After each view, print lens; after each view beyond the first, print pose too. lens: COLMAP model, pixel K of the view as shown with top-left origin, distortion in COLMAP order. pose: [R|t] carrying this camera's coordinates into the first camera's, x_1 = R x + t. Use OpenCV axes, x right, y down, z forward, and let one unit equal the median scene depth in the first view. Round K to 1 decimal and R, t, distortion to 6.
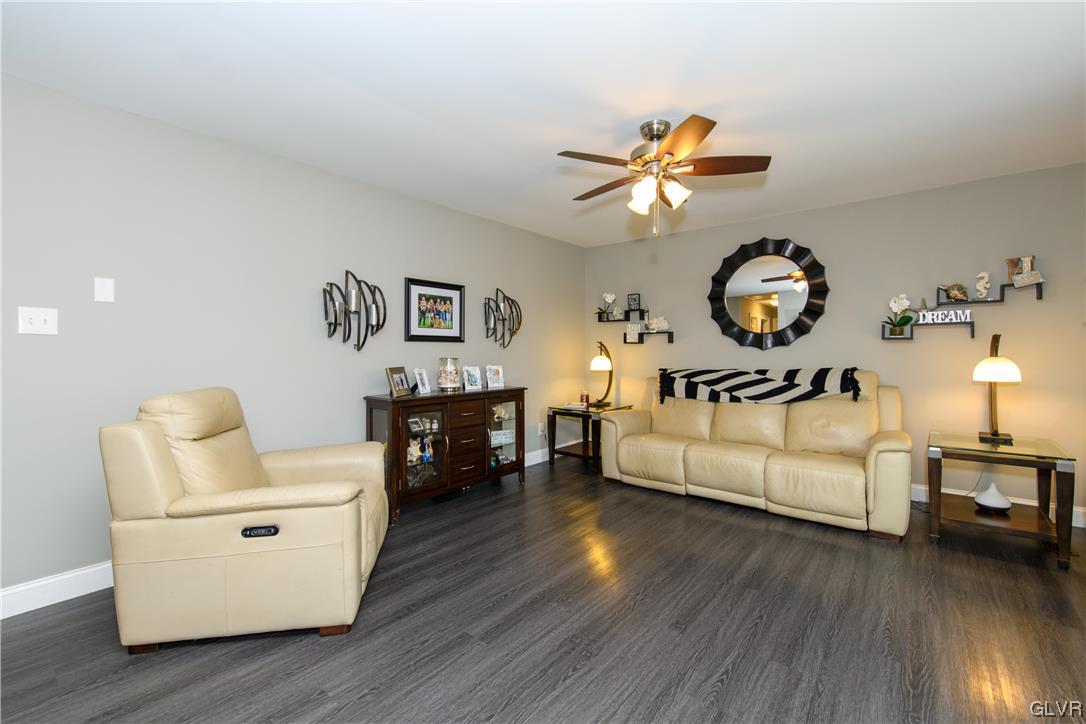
lens RADIAL K [[457.0, 0, 547.0], [0, 457.0, 357.0], [0, 0, 1]] dist [0.000918, -0.000096]
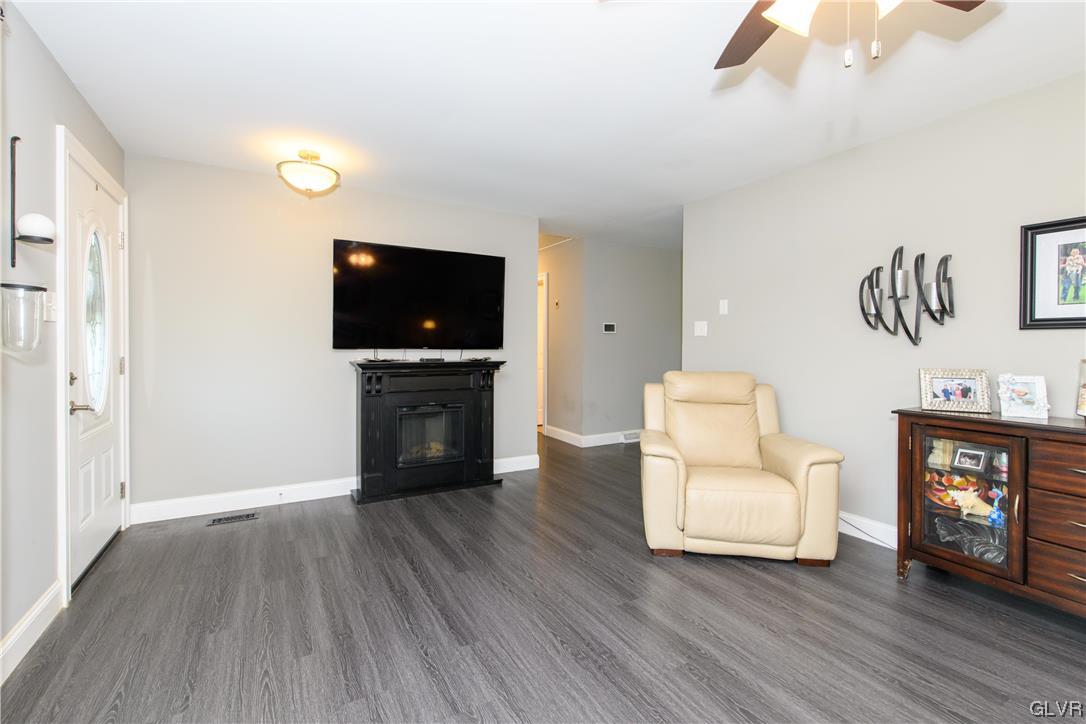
lens RADIAL K [[481.1, 0, 545.0], [0, 481.1, 369.0], [0, 0, 1]] dist [0.001240, 0.000176]
pose [[-0.348933, 0.045573, -0.936039, 0.550428], [-0.017101, 0.998341, 0.054981, -0.007758], [0.936992, 0.035192, -0.347575, 0.665416]]
